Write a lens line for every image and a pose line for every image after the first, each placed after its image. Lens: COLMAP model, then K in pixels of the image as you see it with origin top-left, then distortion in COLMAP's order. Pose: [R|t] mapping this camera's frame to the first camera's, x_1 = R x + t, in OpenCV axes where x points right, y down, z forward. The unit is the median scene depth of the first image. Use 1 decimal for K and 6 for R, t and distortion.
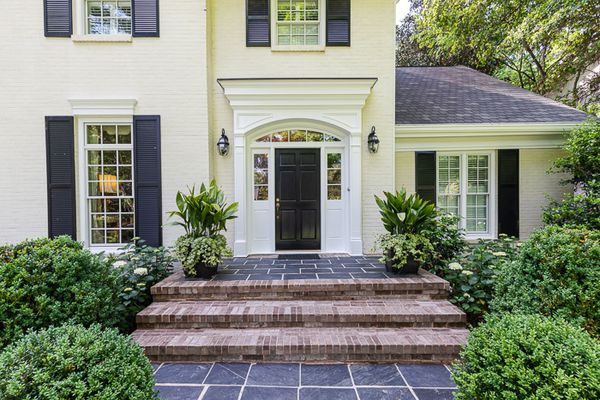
lens RADIAL K [[273.5, 0, 301.1], [0, 273.5, 206.9], [0, 0, 1]] dist [0.003735, 0.000194]
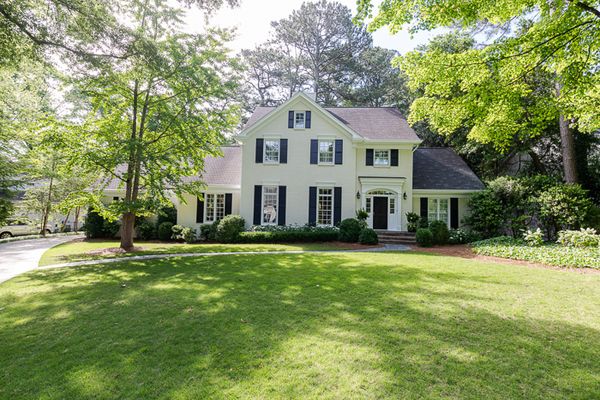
lens RADIAL K [[314.7, 0, 299.0], [0, 314.7, 200.9], [0, 0, 1]] dist [0.002629, 0.001096]
pose [[0.997187, 0.033479, -0.067068, -0.747323], [-0.037208, 0.997785, -0.055150, 0.072752], [0.065073, 0.057490, 0.996223, -2.832206]]
